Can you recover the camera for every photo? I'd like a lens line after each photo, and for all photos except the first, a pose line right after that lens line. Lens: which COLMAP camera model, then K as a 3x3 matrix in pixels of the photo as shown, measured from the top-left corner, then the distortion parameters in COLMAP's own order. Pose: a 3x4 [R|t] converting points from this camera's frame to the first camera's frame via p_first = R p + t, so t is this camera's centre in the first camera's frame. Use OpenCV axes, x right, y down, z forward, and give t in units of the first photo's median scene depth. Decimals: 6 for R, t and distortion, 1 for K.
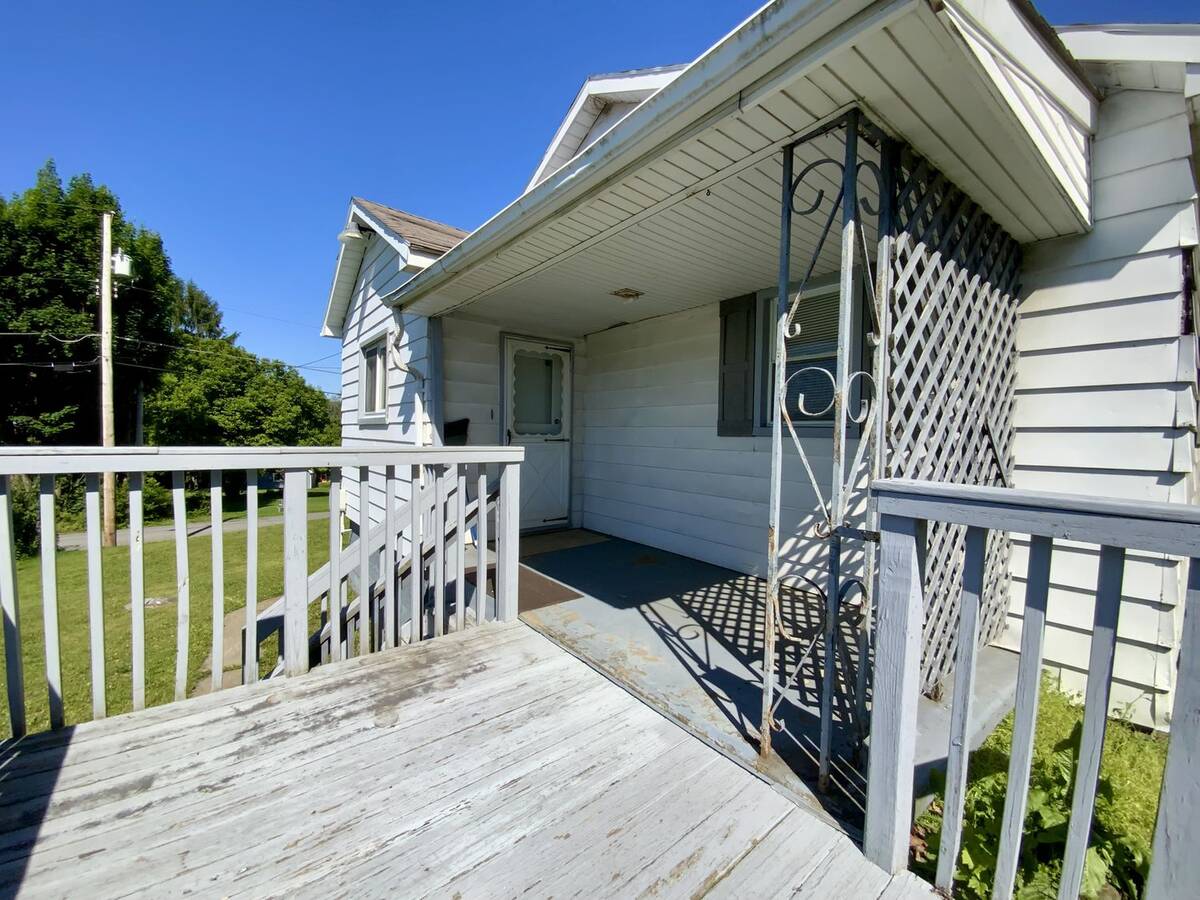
lens RADIAL K [[484.4, 0, 595.7], [0, 484.4, 456.3], [0, 0, 1]] dist [0.012141, -0.012720]
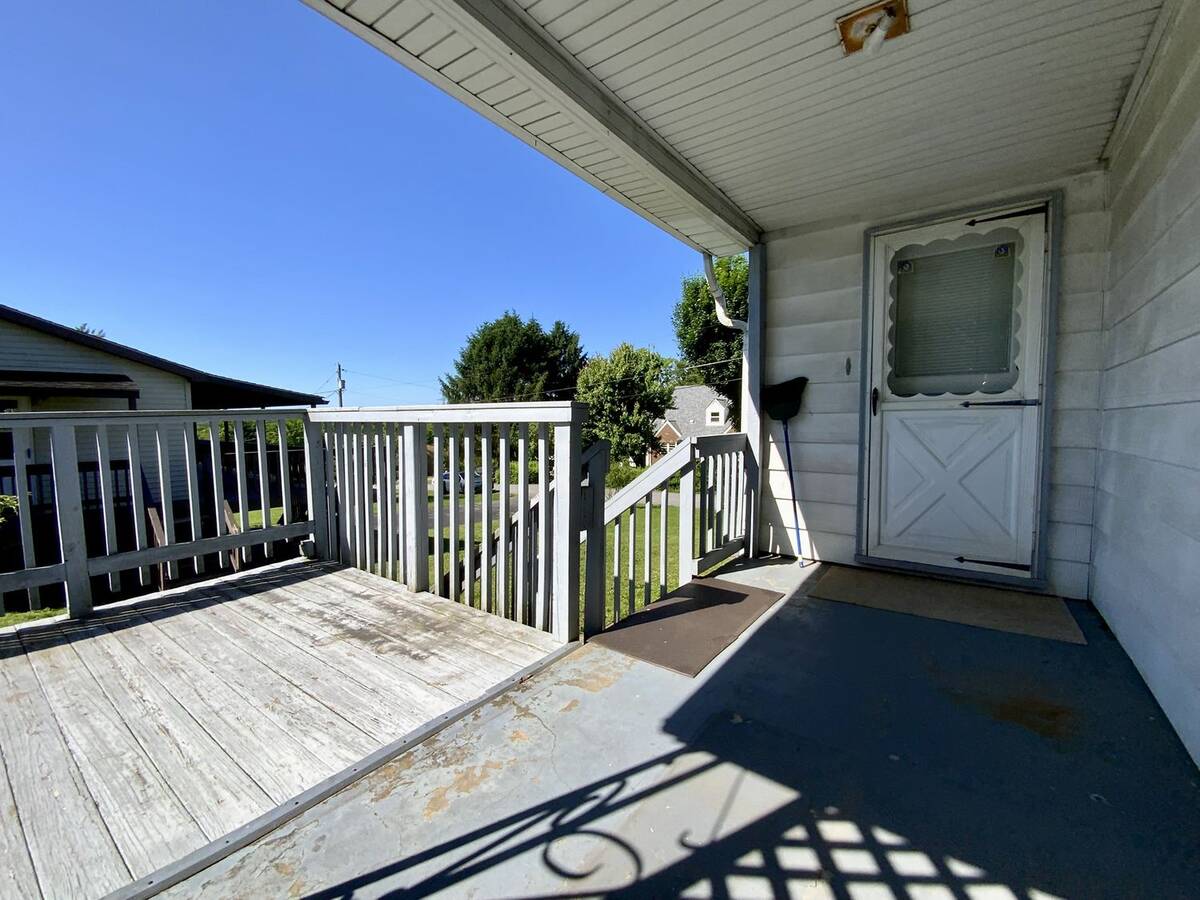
lens RADIAL K [[484.4, 0, 596.8], [0, 484.4, 452.9], [0, 0, 1]] dist [0.012141, -0.012720]
pose [[0.259671, 0.040839, -0.964833, 0.527816], [-0.039832, 0.998708, 0.031553, 0.031214], [0.964875, 0.030238, 0.260962, 0.860217]]
